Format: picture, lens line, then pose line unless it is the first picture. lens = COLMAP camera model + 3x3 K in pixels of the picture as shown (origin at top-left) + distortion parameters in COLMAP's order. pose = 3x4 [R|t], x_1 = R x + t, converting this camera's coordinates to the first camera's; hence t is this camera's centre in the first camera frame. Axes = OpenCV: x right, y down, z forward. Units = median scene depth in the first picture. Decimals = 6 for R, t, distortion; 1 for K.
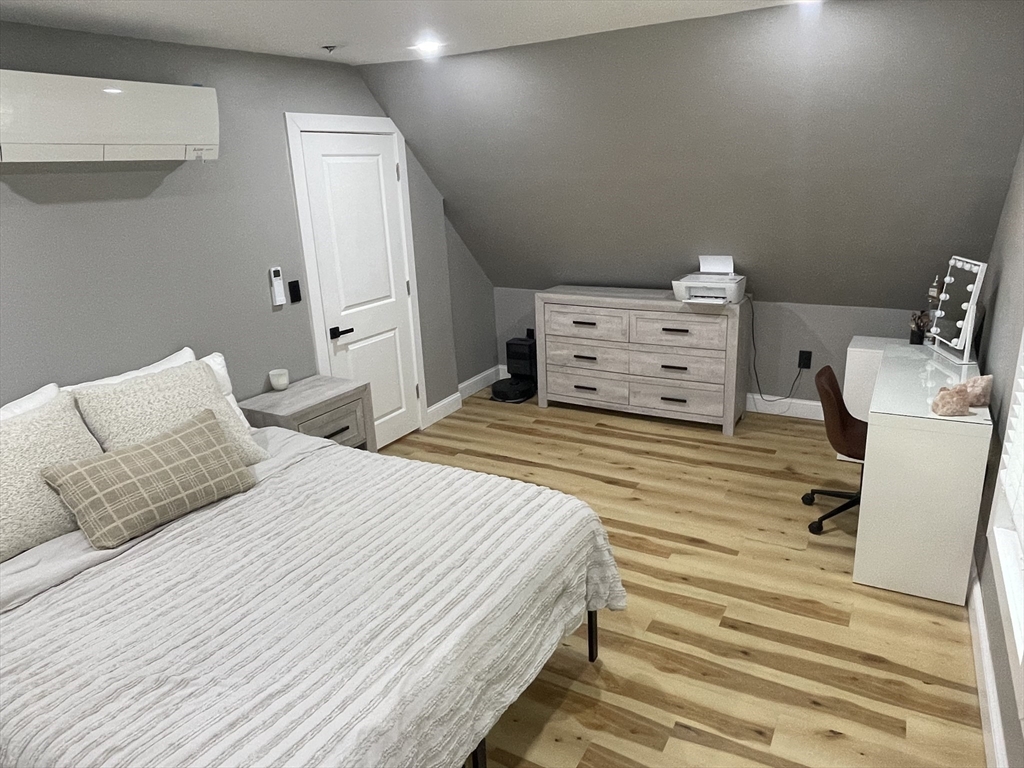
lens RADIAL K [[664.3, 0, 513.6], [0, 664.3, 376.4], [0, 0, 1]] dist [0.025227, -0.046230]
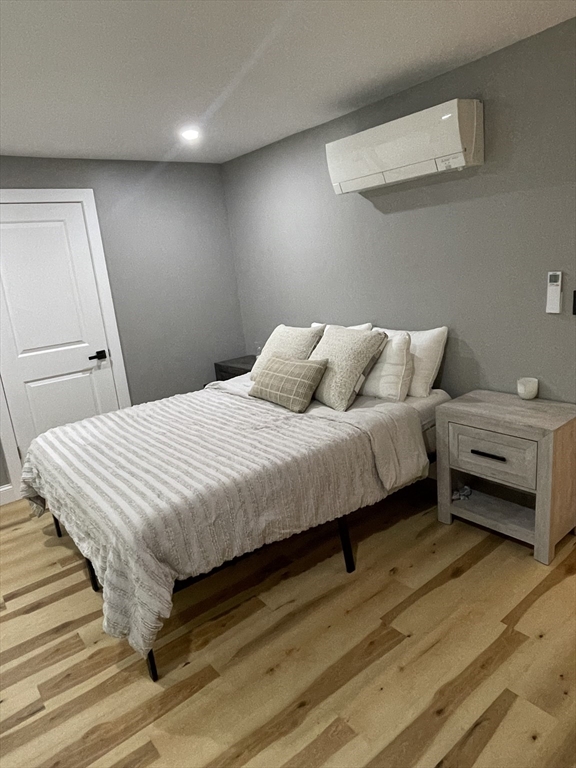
lens RADIAL K [[498.2, 0, 288.8], [0, 498.2, 389.2], [0, 0, 1]] dist [0.025227, -0.046230]
pose [[-0.357617, 0.299247, -0.884625, 0.575447], [-0.174342, 0.909222, 0.378047, -0.292496], [0.917450, 0.289424, -0.272982, 1.243428]]
